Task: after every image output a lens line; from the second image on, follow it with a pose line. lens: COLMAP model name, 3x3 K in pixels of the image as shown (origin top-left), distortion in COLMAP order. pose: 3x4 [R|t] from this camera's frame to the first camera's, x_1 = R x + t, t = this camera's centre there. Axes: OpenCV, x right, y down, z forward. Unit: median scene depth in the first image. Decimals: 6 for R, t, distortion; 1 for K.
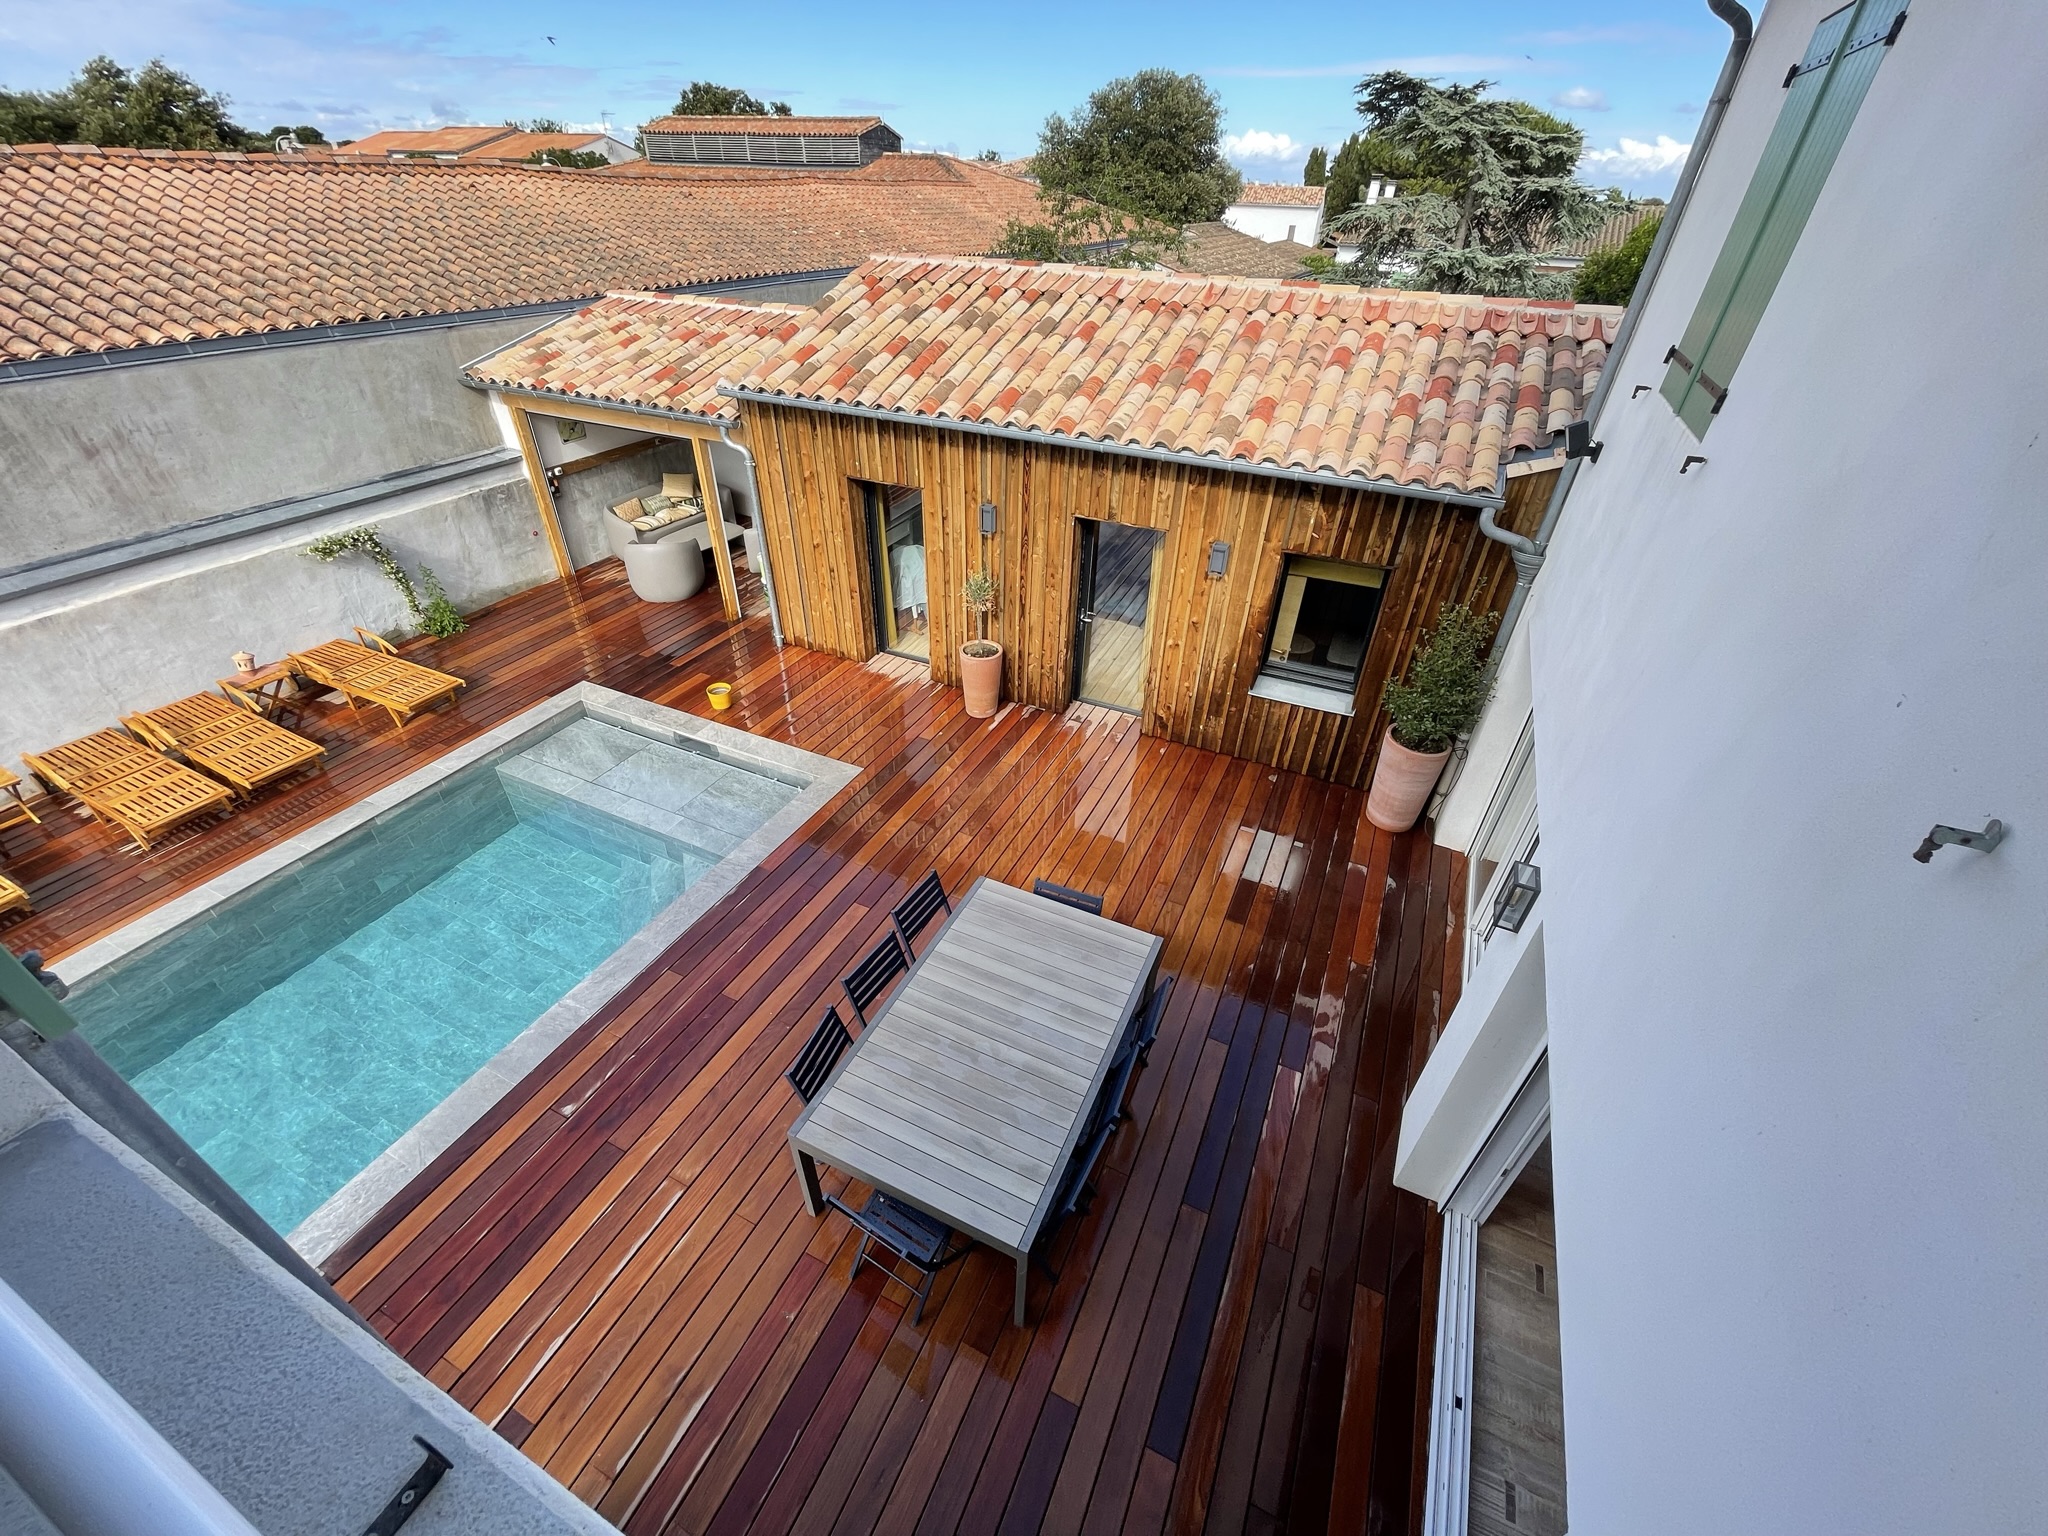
lens RADIAL K [[834.2, 0, 1024.5], [0, 834.2, 761.8], [0, 0, 1]] dist [-0.001147, -0.000435]
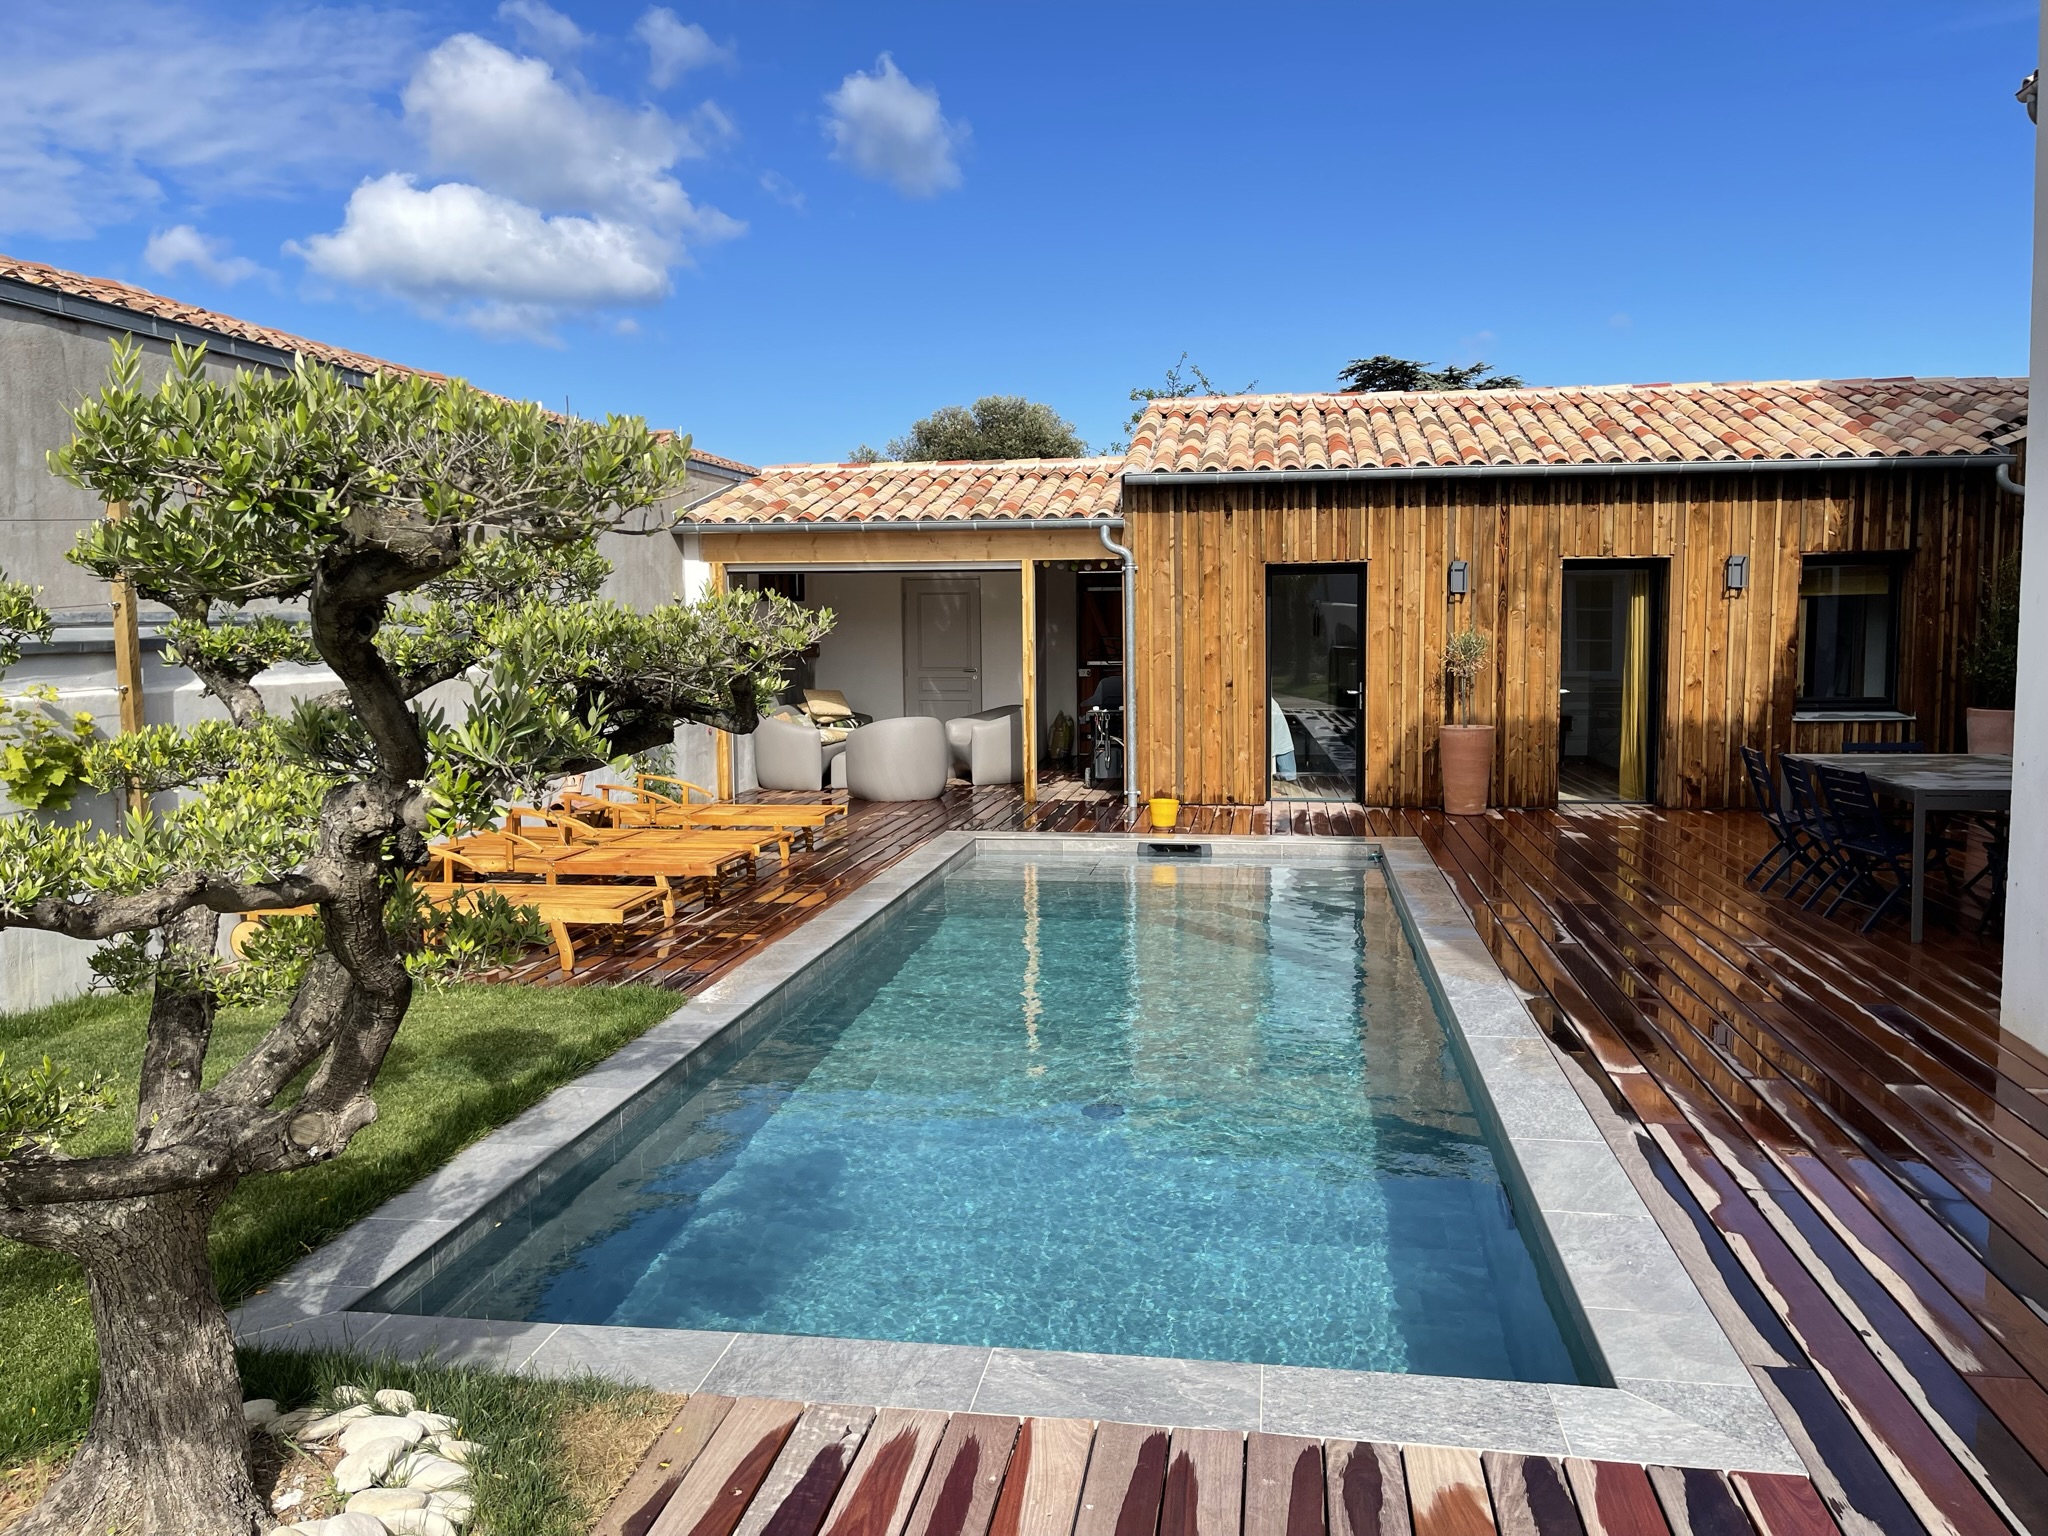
lens RADIAL K [[1559.6, 0, 1034.6], [0, 1559.6, 769.6], [0, 0, 1]] dist [0.054110, -0.056886]
pose [[0.957441, -0.063608, 0.281533, -1.053158], [0.194010, 0.864016, -0.464581, 0.628828], [-0.213698, 0.499429, 0.839585, -0.221747]]
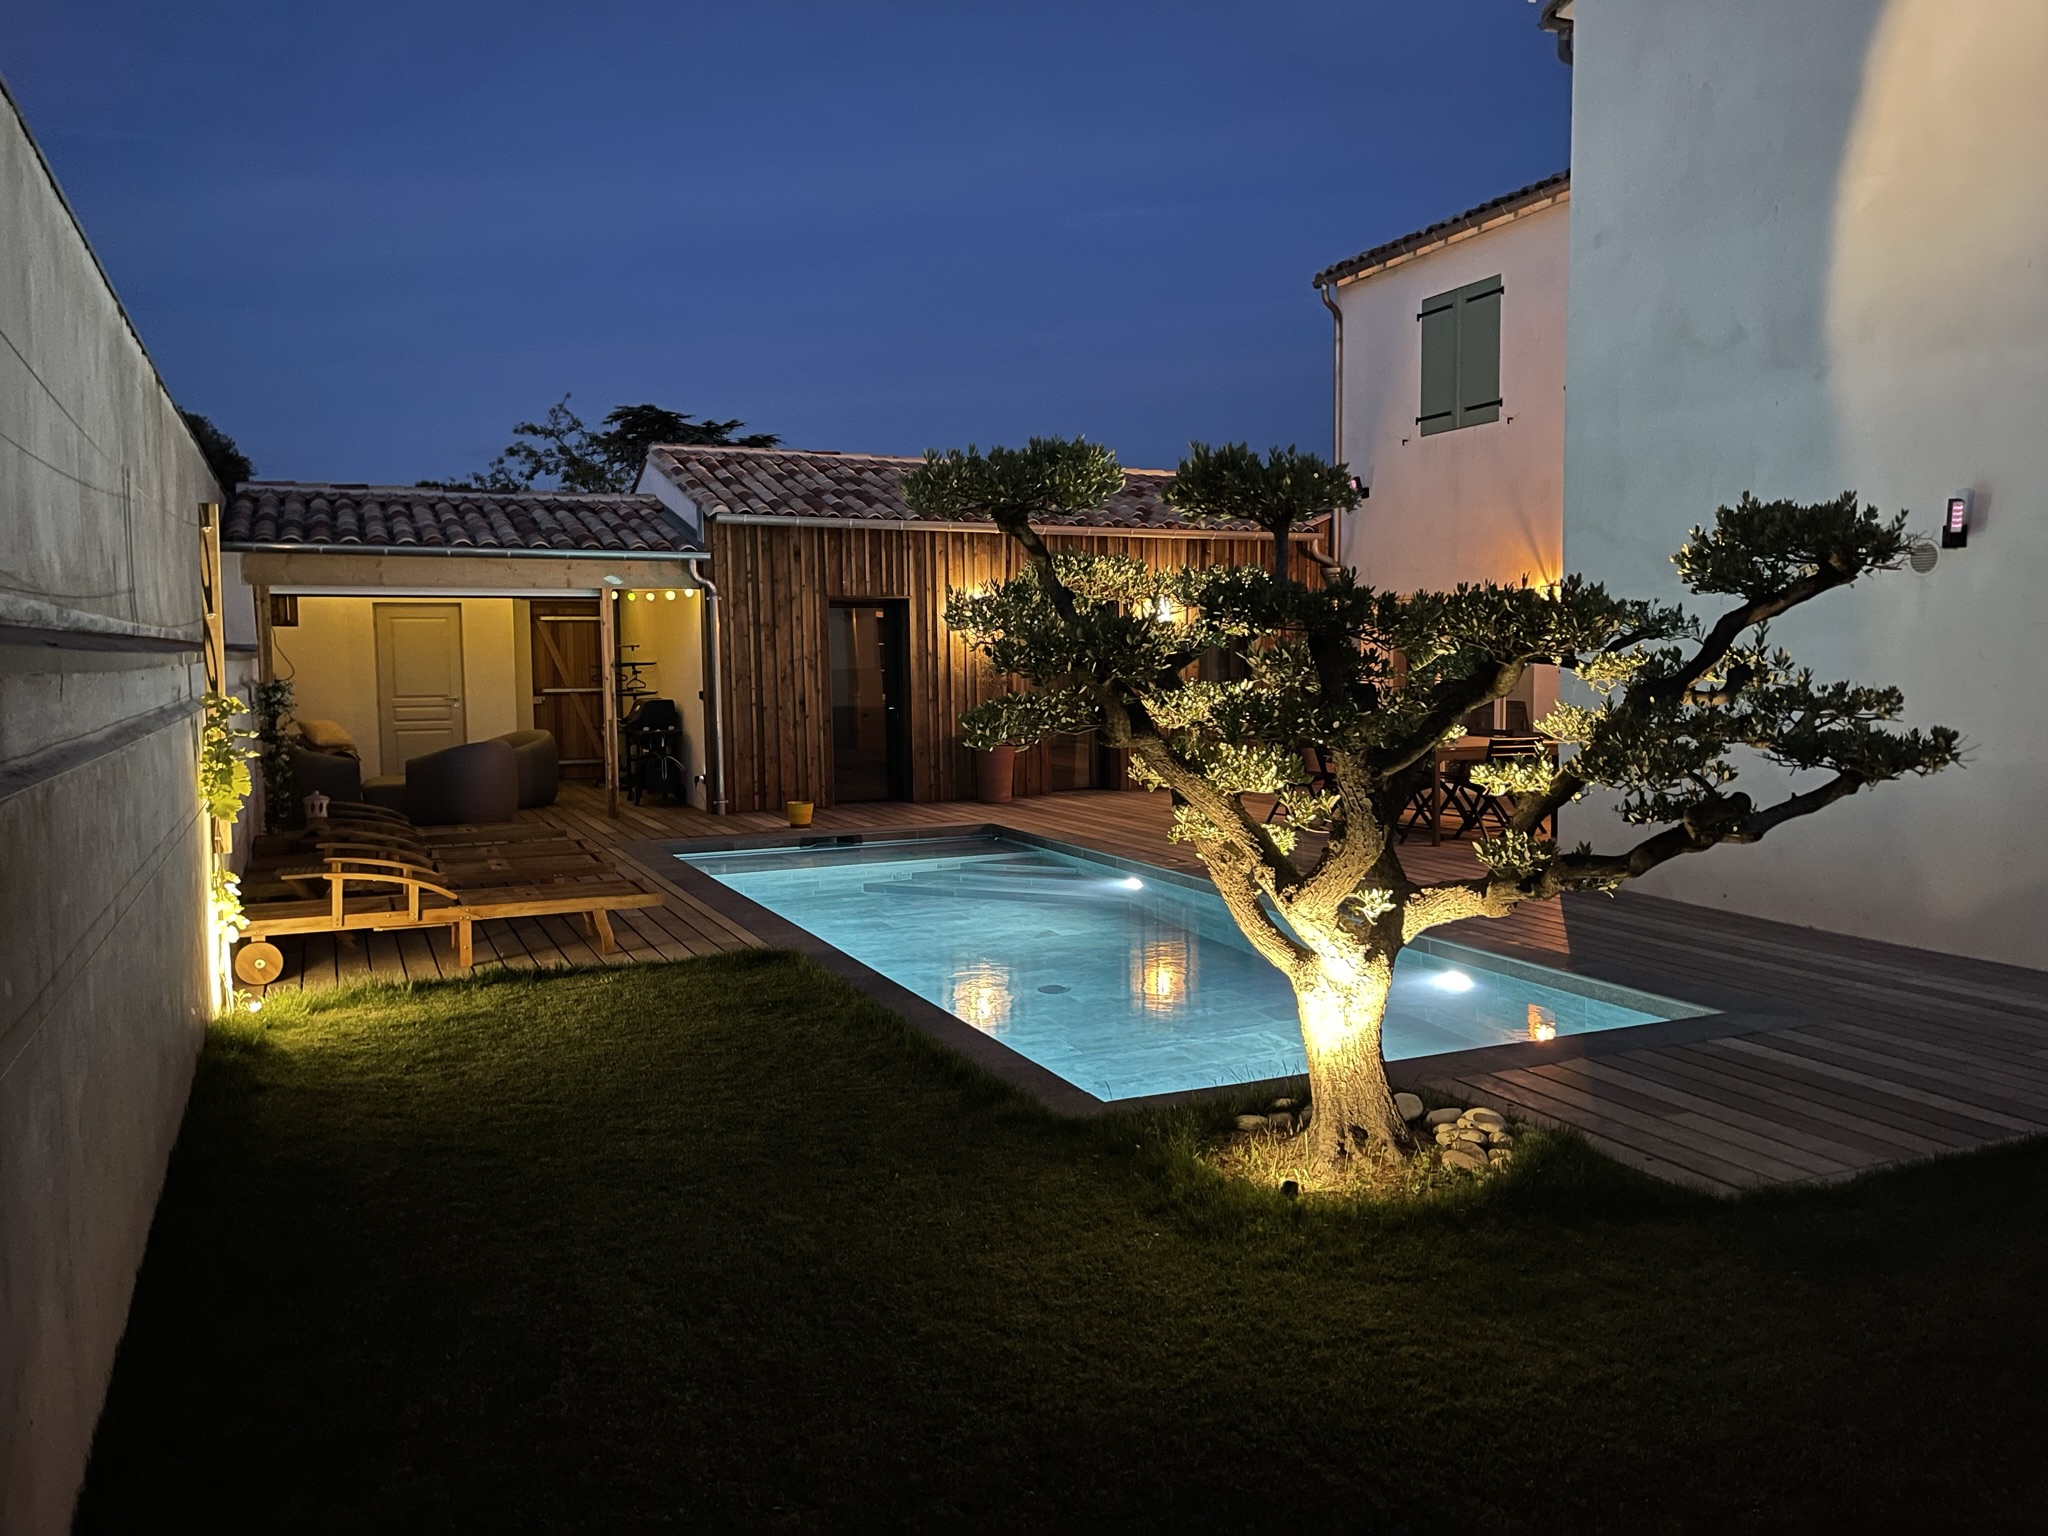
lens RADIAL K [[1559.6, 0, 1016.1], [0, 1559.6, 770.7], [0, 0, 1]] dist [0.054110, -0.056886]
pose [[0.655639, -0.090502, 0.749631, -1.715923], [0.456009, 0.838754, -0.297571, 0.565356], [-0.601825, 0.536937, 0.591190, -0.141056]]
